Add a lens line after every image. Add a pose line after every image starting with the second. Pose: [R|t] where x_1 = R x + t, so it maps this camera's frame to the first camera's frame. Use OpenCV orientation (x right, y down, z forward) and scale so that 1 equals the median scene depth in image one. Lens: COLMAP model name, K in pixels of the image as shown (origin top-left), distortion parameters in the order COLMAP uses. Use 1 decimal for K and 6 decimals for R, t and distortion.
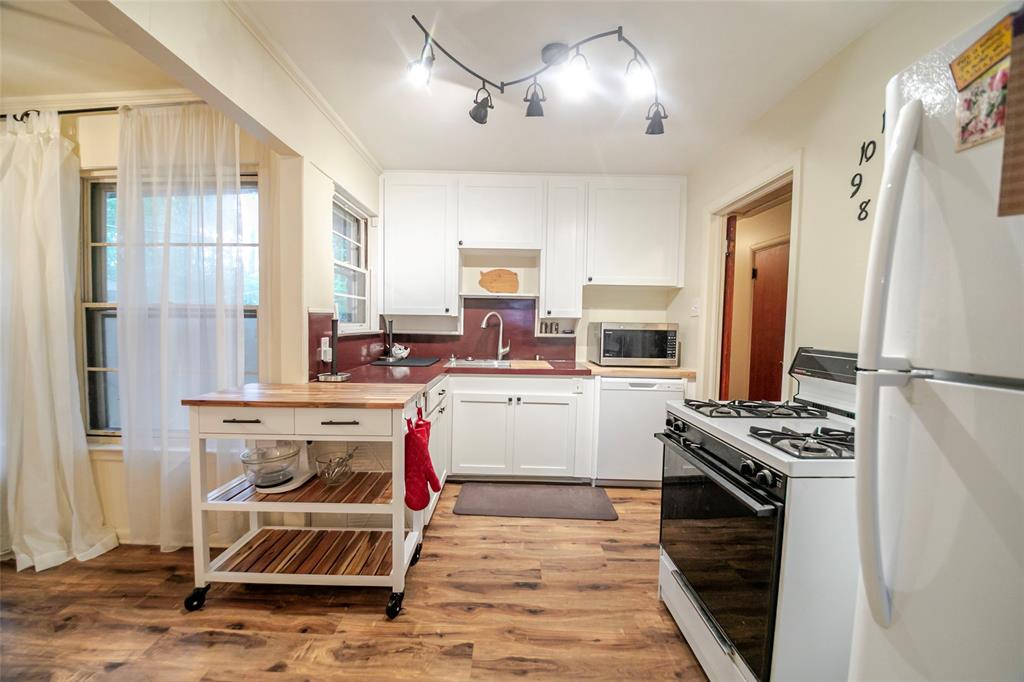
lens RADIAL K [[397.1, 0, 503.9], [0, 397.1, 341.4], [0, 0, 1]] dist [-0.018443, -0.003746]
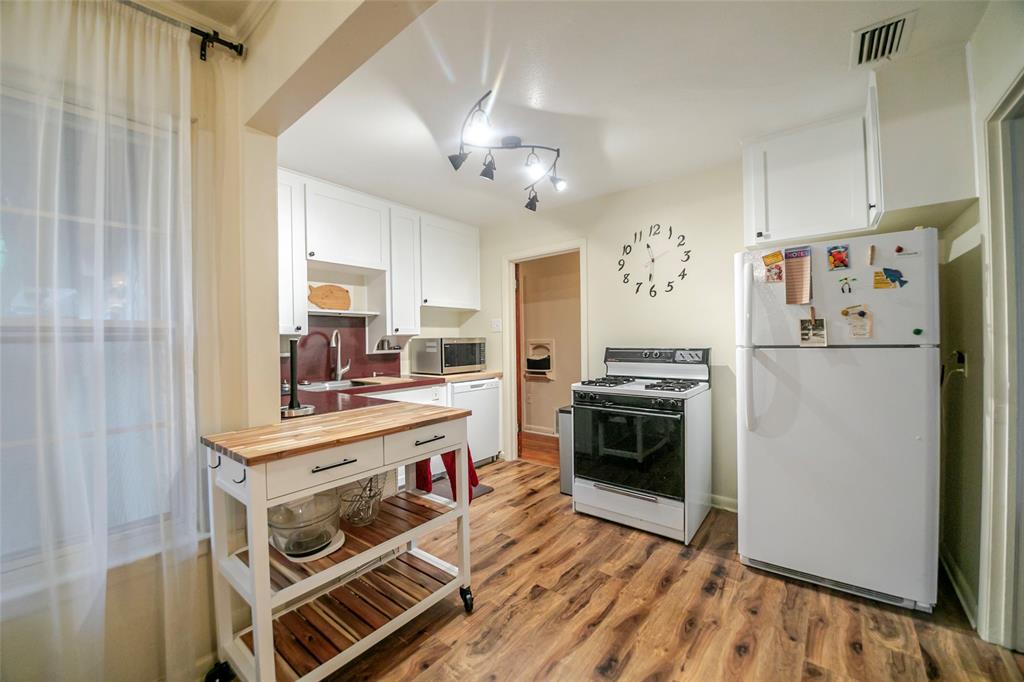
lens RADIAL K [[397.1, 0, 505.7], [0, 397.1, 341.4], [0, 0, 1]] dist [-0.018443, -0.003746]
pose [[0.628461, -0.028708, 0.777312, -0.774077], [0.062142, 0.997978, -0.013384, -0.013928], [-0.775355, 0.056715, 0.628974, 0.145896]]
